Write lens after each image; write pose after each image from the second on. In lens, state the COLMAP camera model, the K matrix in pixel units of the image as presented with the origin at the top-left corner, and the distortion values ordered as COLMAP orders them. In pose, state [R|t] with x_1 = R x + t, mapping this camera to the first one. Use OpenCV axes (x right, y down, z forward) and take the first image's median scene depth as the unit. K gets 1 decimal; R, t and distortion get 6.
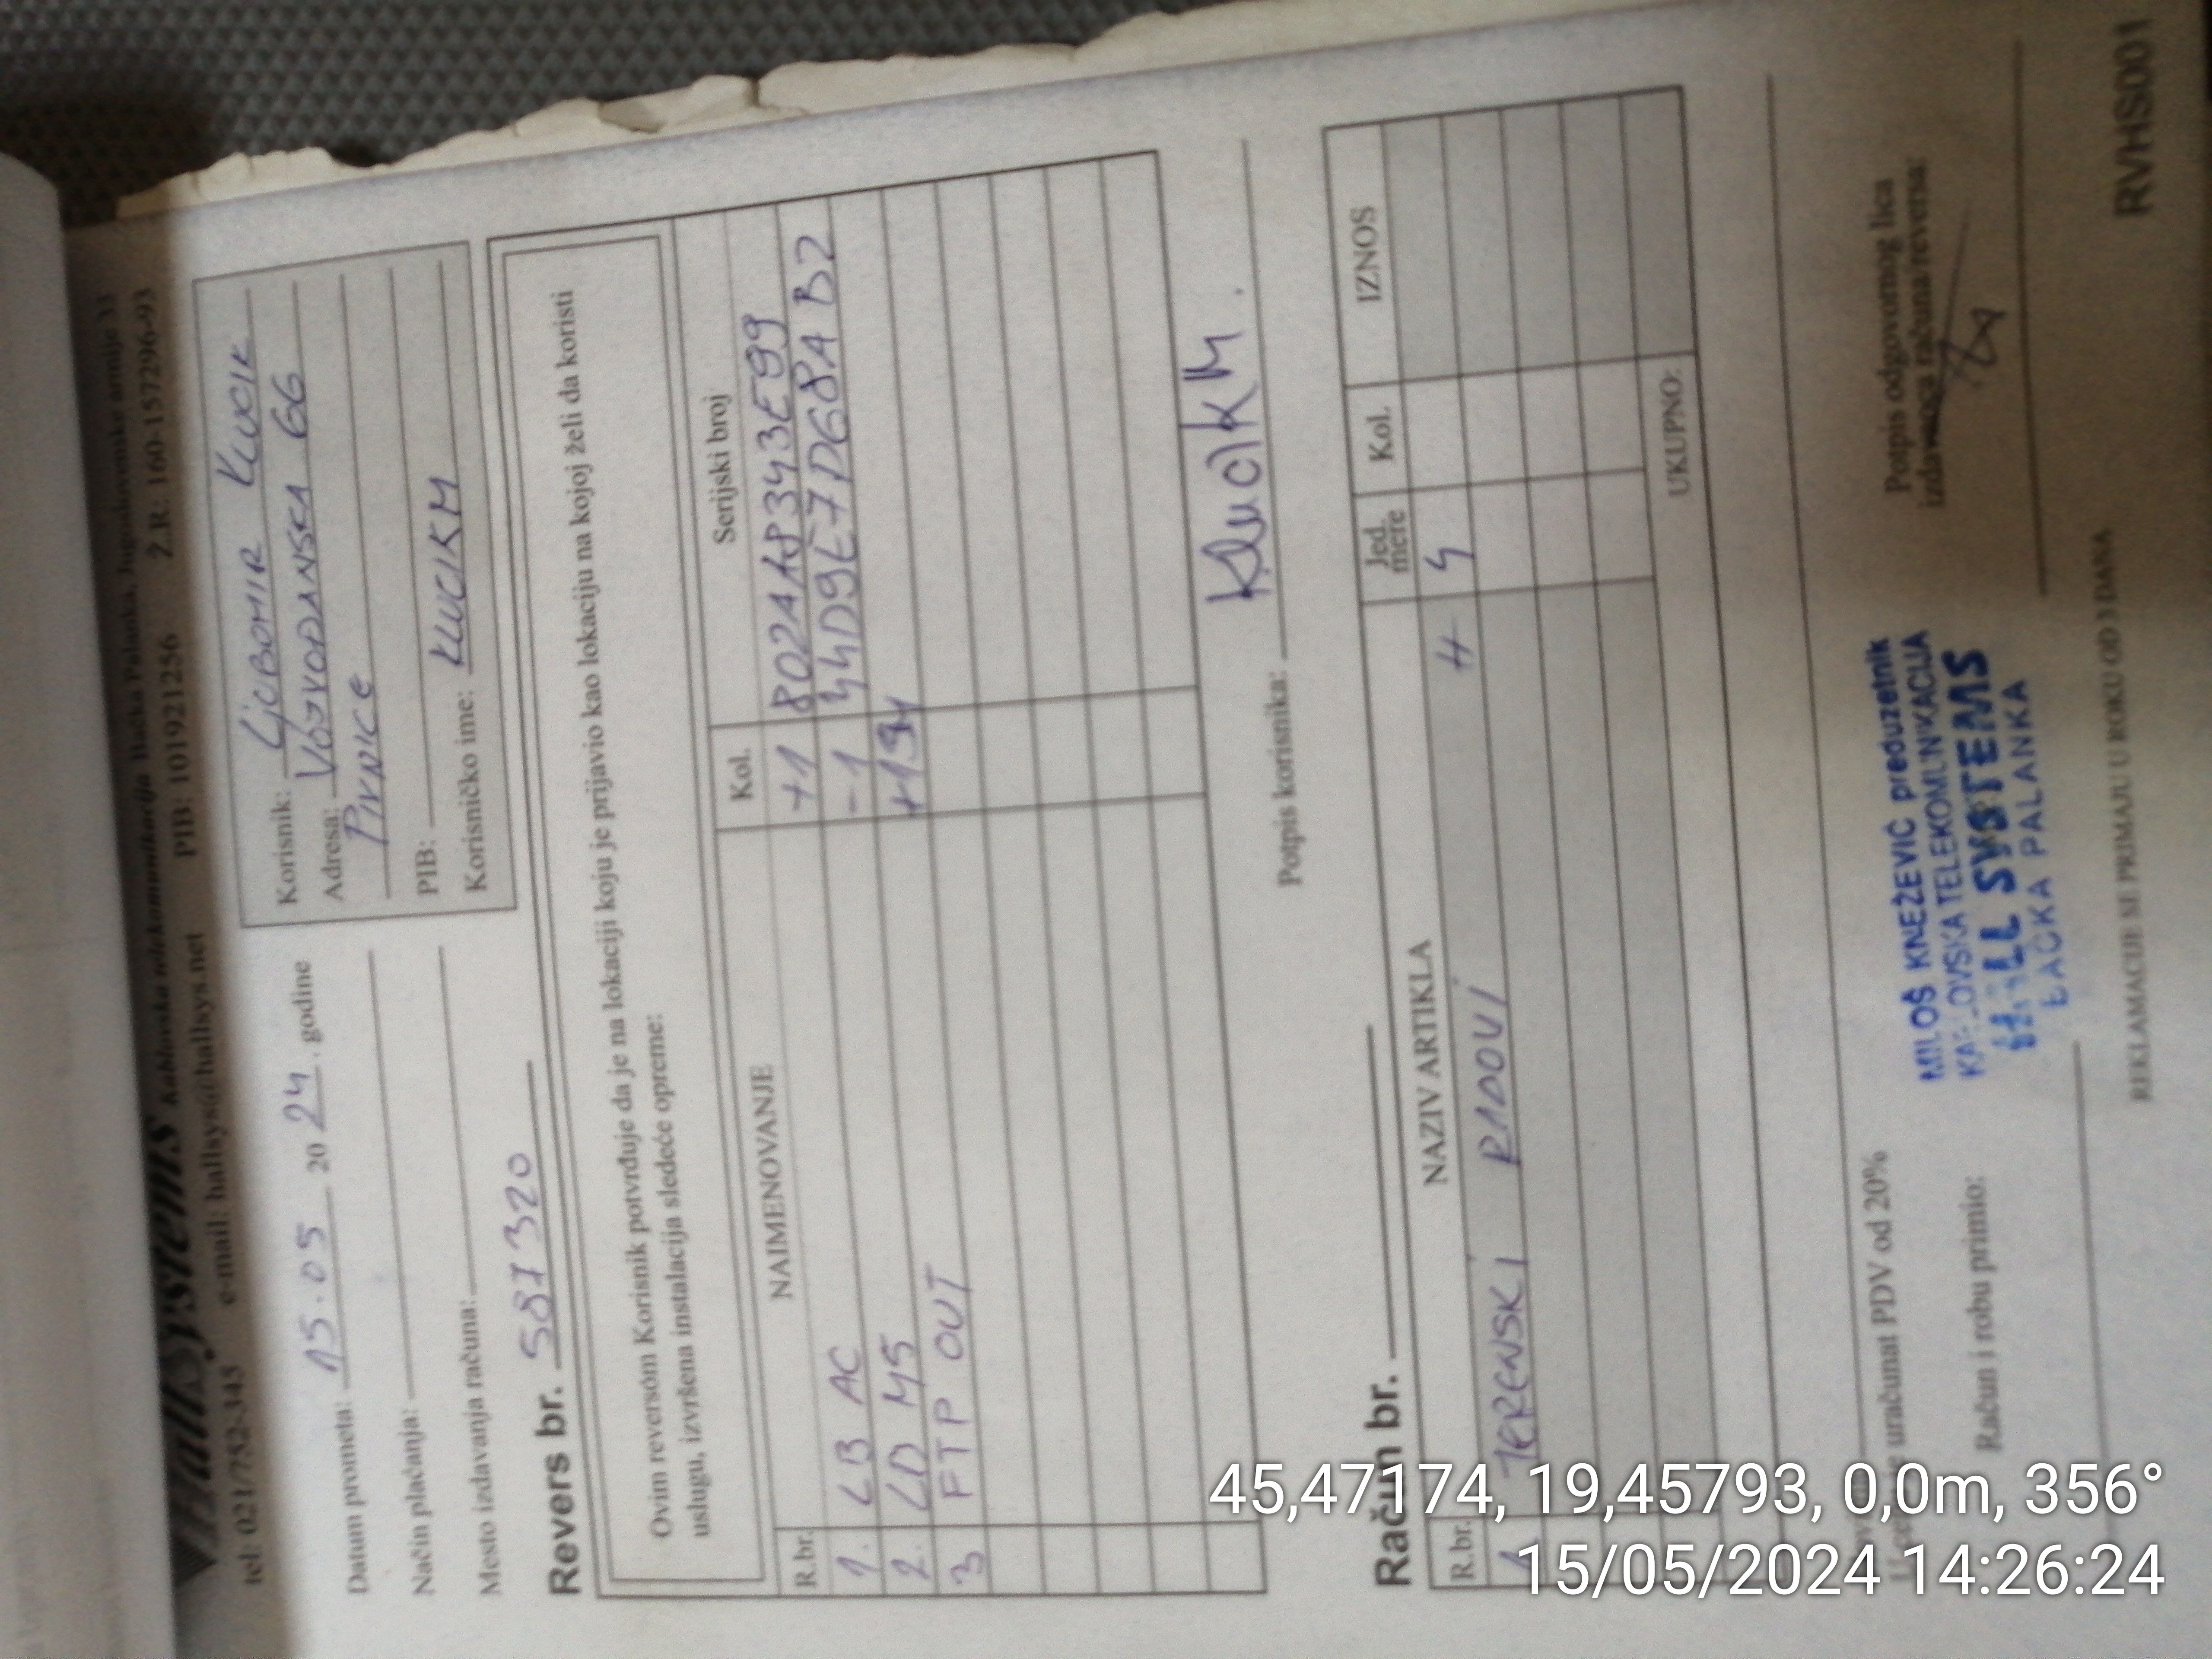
lens RADIAL K [[1755.7, 0, 1106.0], [0, 1755.7, 829.5], [0, 0, 1]] dist [0.002930, 0.033020]
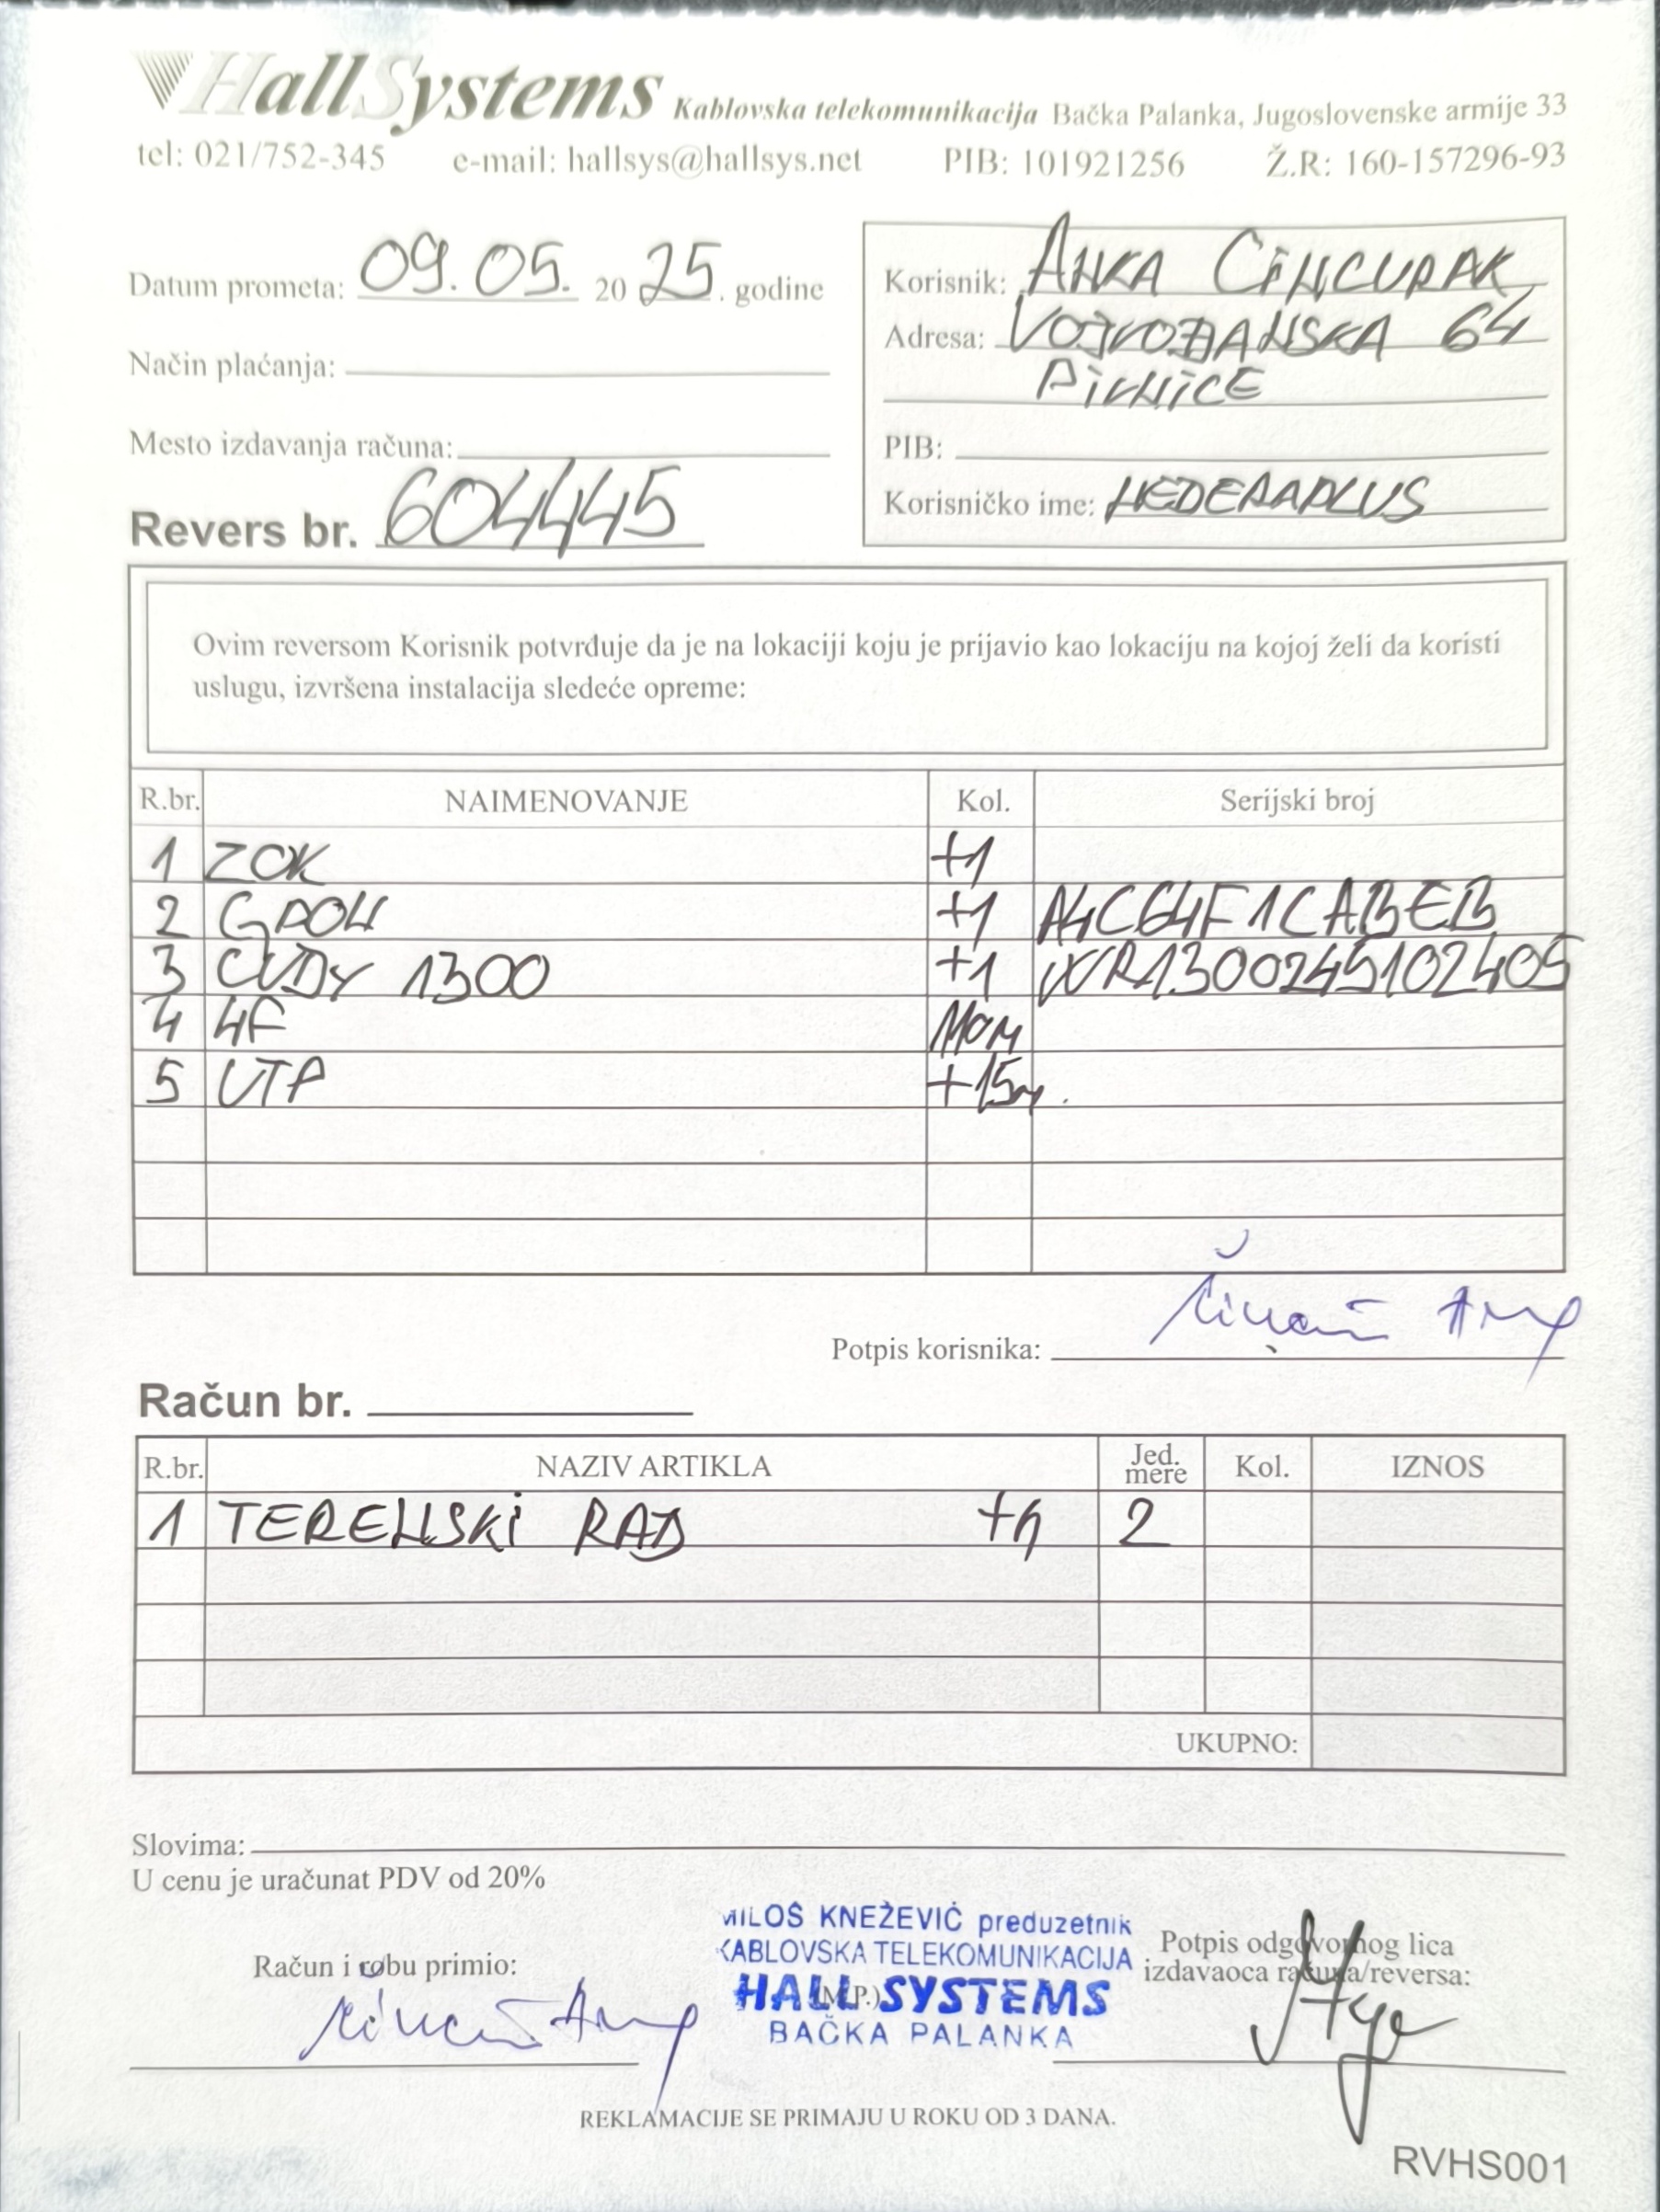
lens RADIAL K [[1492.4, 0, 830.0], [0, 1492.4, 1106.0], [0, 0, 1]] dist [-0.004170, -0.000875]
pose [[-0.071256, 0.996295, -0.048161, 0.008690], [-0.996513, -0.069004, 0.046913, 0.003855], [0.043415, 0.051336, 0.997737, 0.182506]]
